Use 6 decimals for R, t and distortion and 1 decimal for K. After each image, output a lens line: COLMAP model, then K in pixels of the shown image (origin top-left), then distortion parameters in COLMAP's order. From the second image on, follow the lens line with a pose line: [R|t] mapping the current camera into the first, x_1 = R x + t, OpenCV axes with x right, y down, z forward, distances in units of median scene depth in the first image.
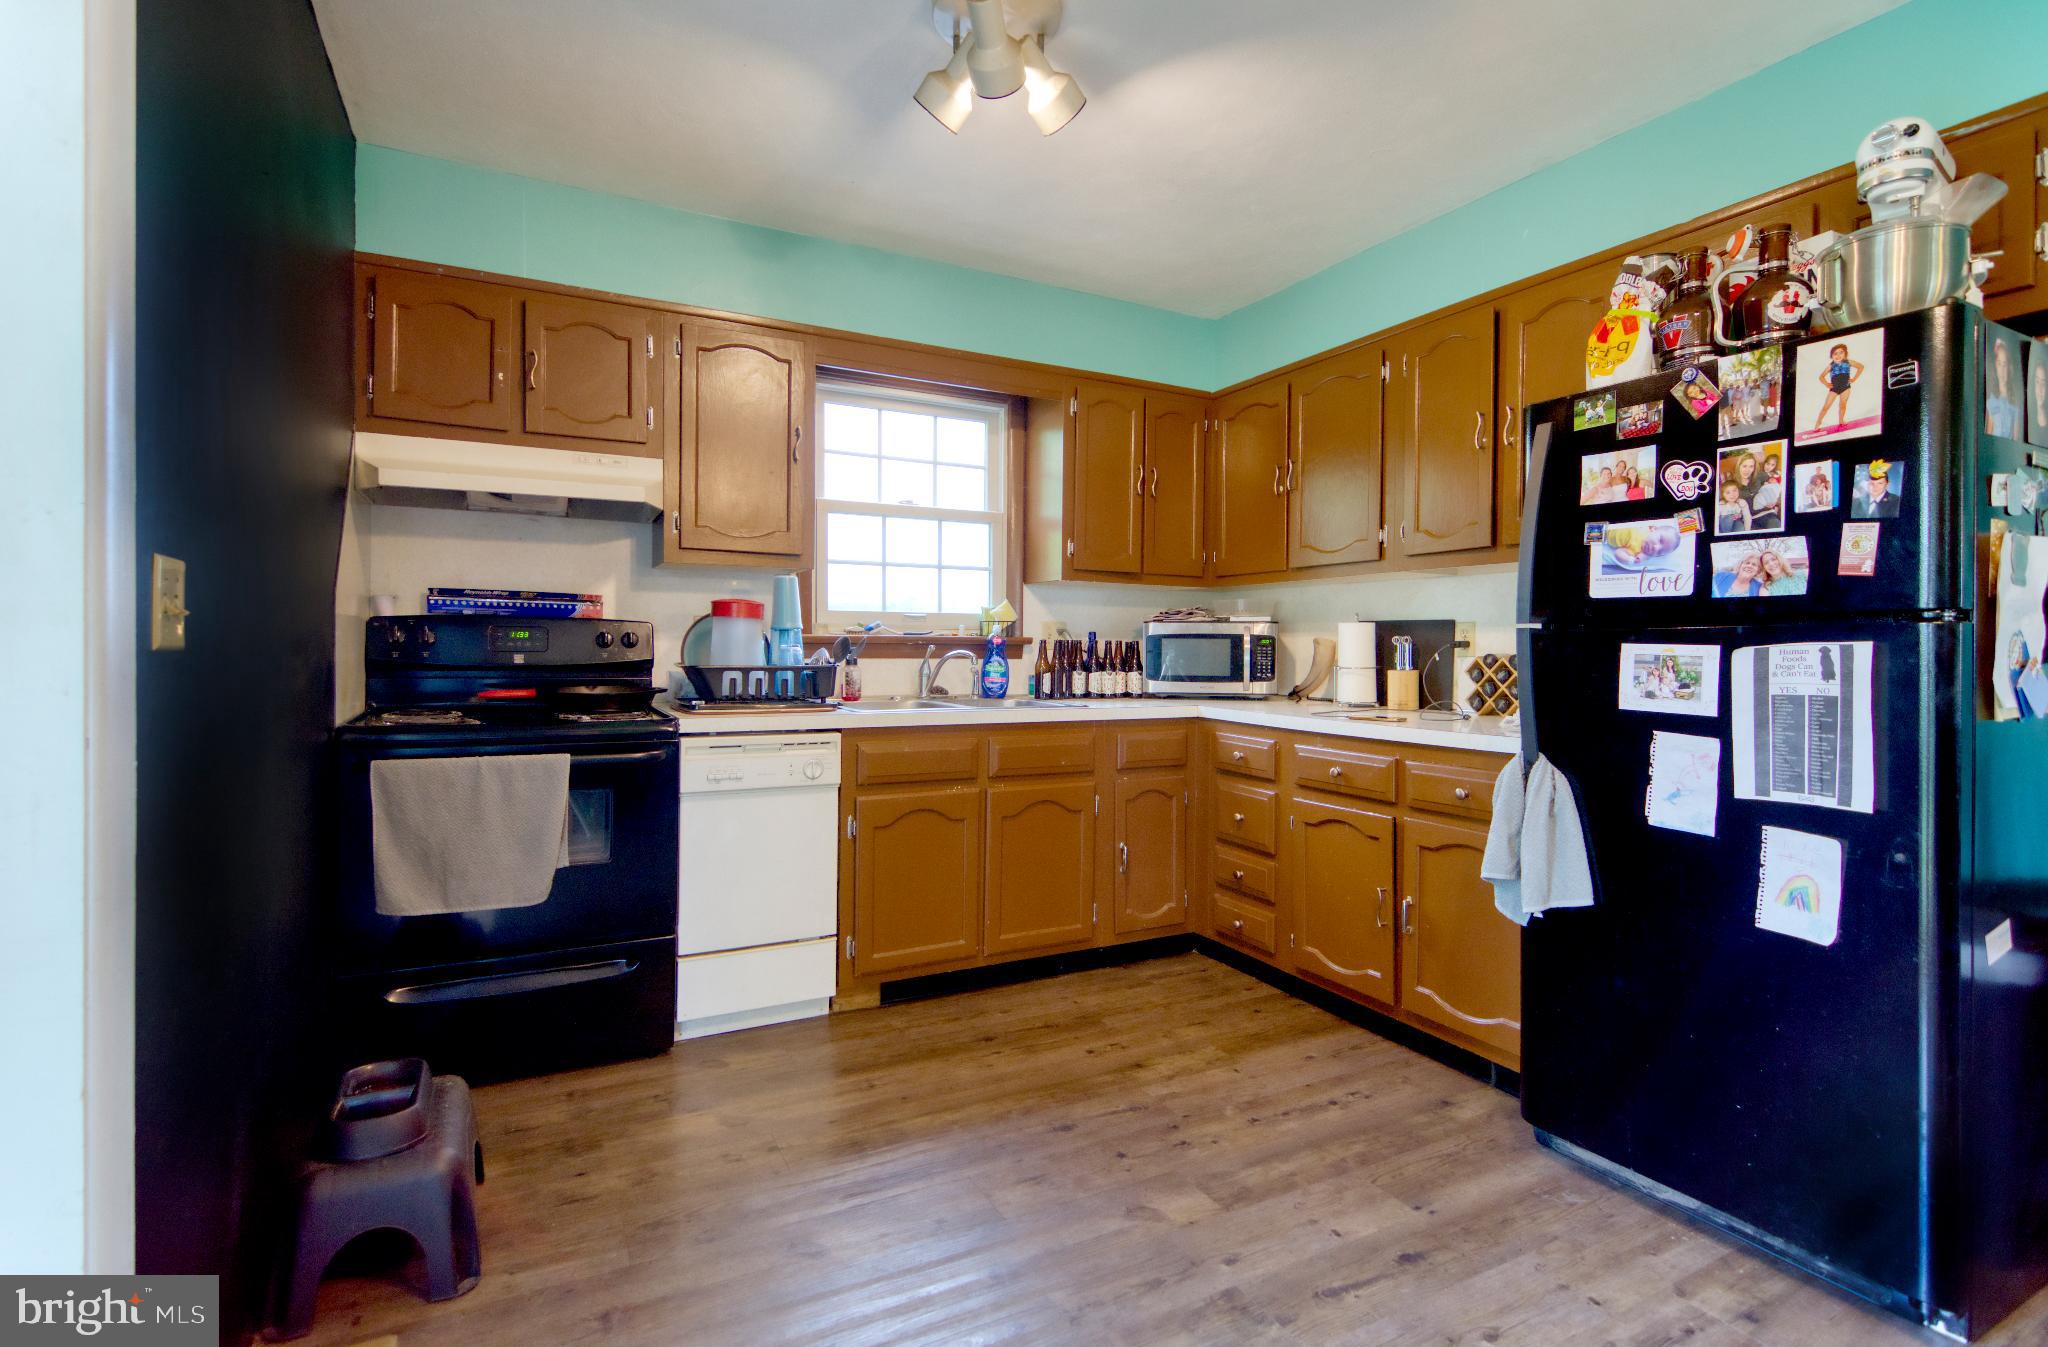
lens RADIAL K [[956.9, 0, 1023.4], [0, 956.9, 652.6], [0, 0, 1]] dist [0.001066, 0.000143]
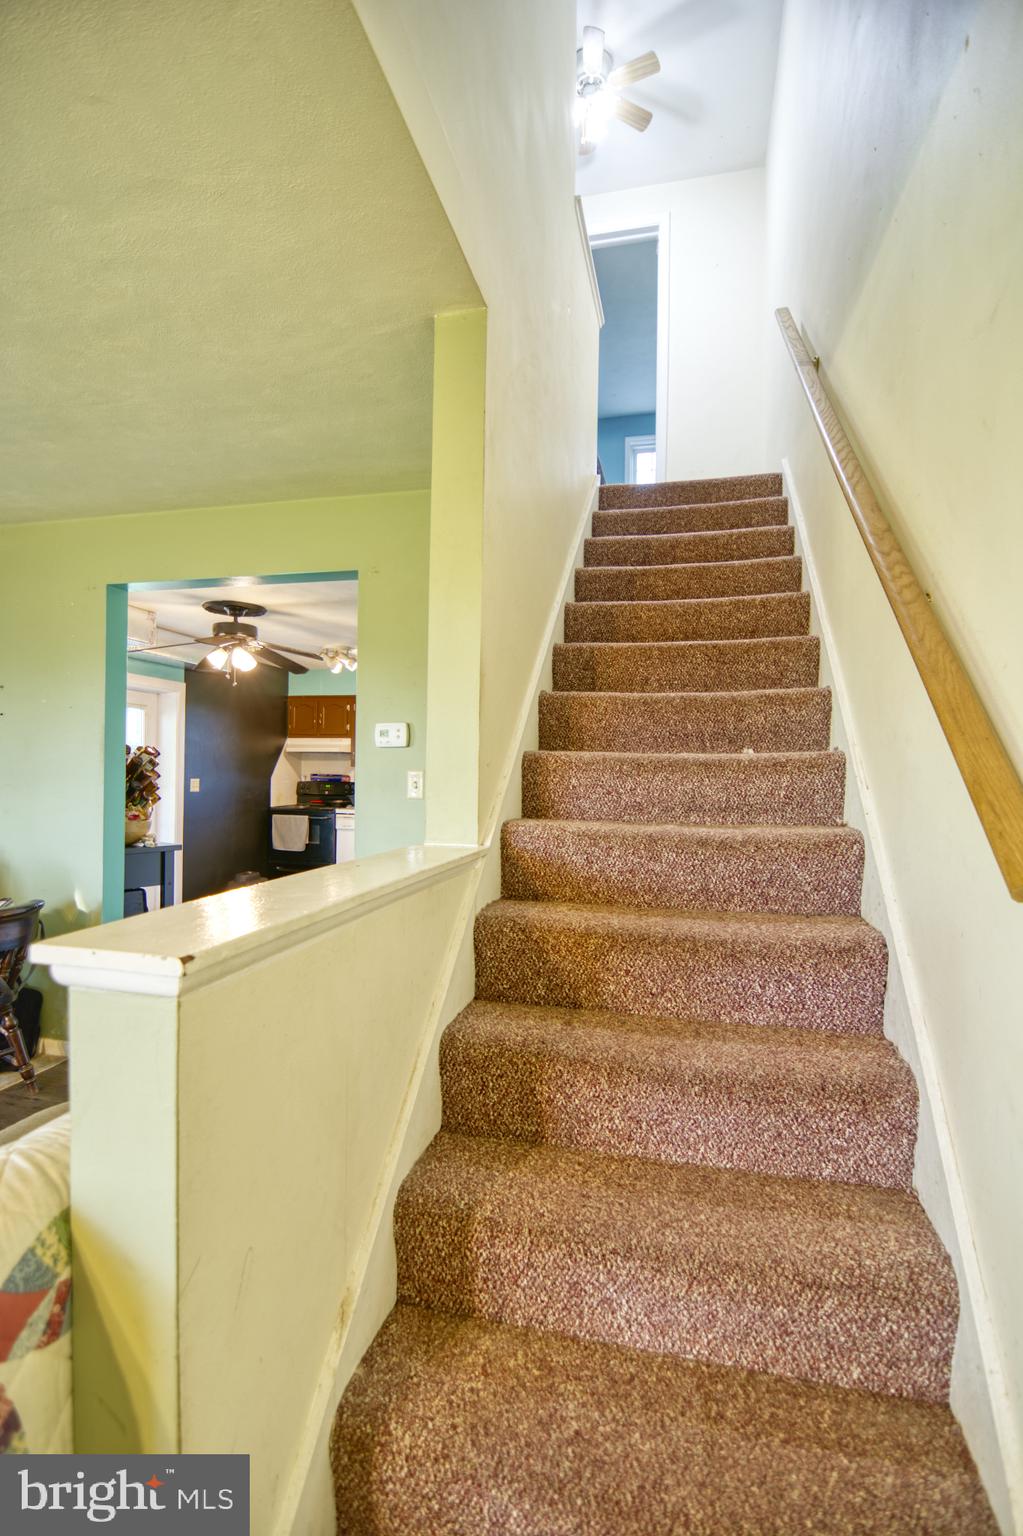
lens RADIAL K [[748.4, 0, 511.5], [0, 748.4, 768.0], [0, 0, 1]] dist [-0.004266, -0.012767]
pose [[0.741249, -0.008443, -0.671177, 2.077343], [-0.003876, 0.999850, -0.016858, -0.046403], [0.671219, 0.015098, 0.741105, -0.718387]]
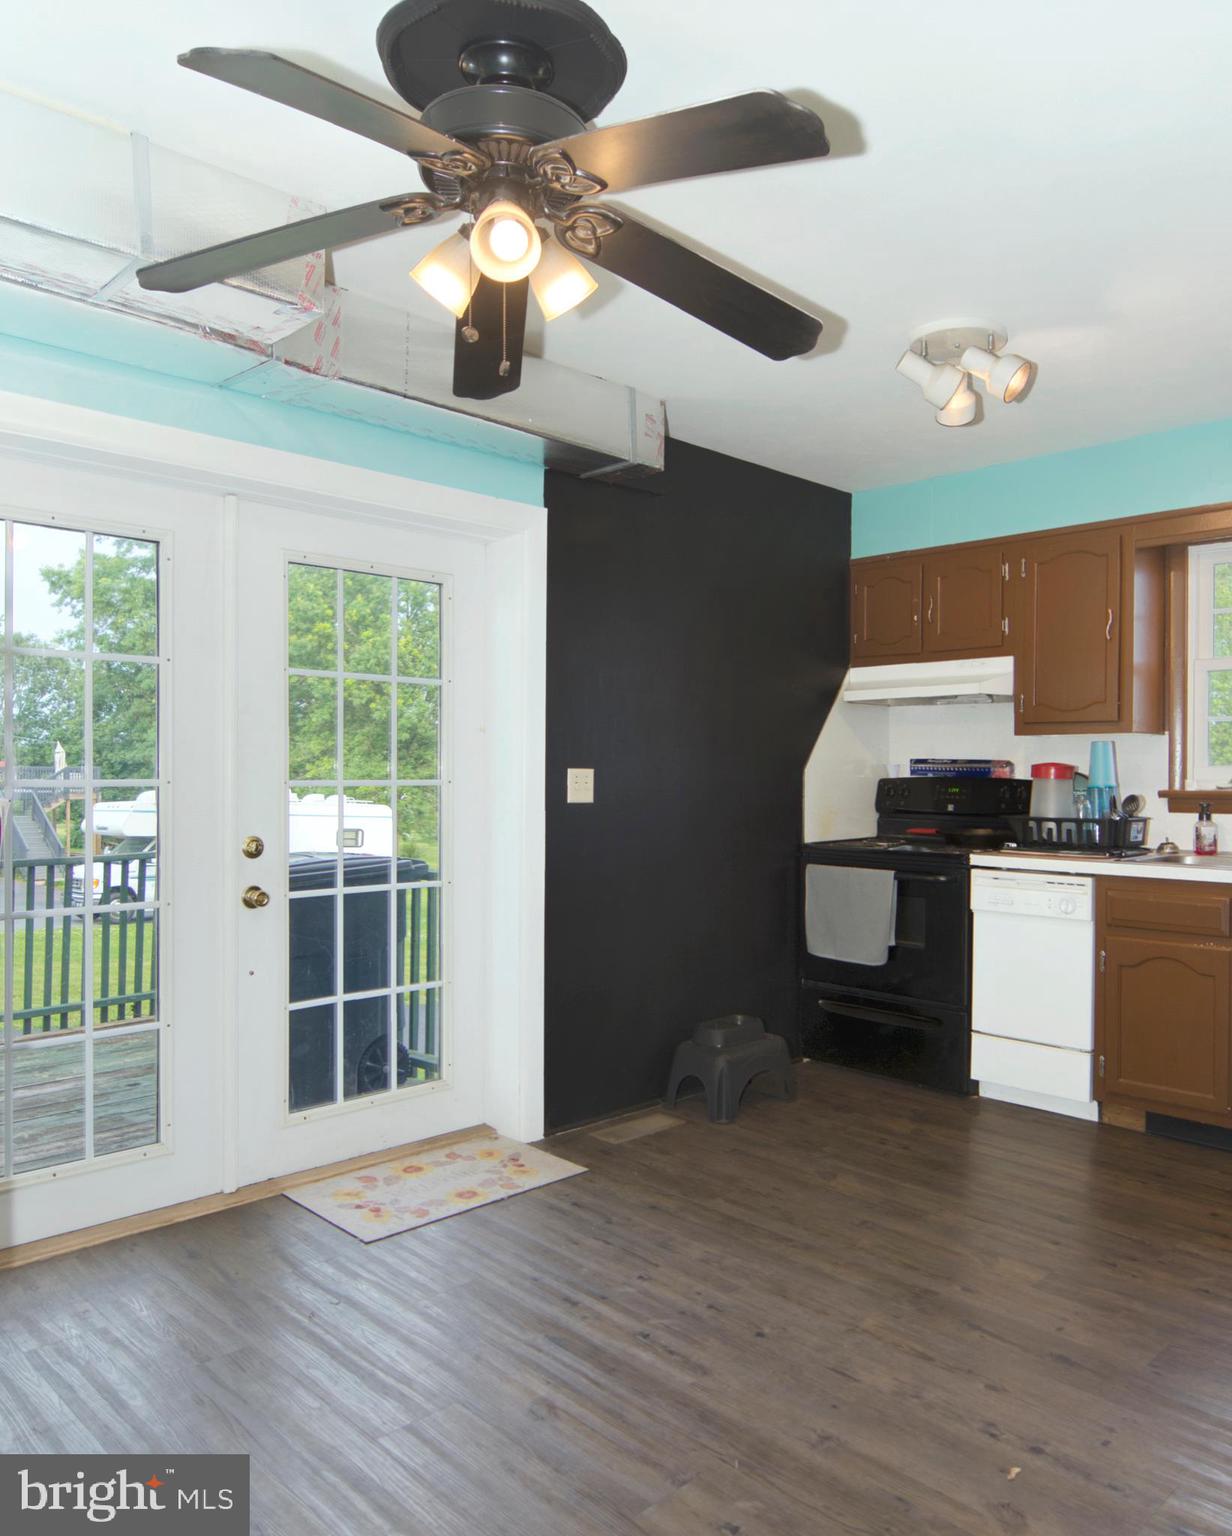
lens RADIAL K [[1138.4, 0, 681.1], [0, 1138.4, 773.0], [0, 0, 1]] dist [0.000739, 0.000348]
pose [[0.321774, -0.005127, -0.946803, 0.995034], [-0.003415, 0.999973, -0.006576, -0.034104], [0.946810, 0.005350, 0.321747, 0.084056]]
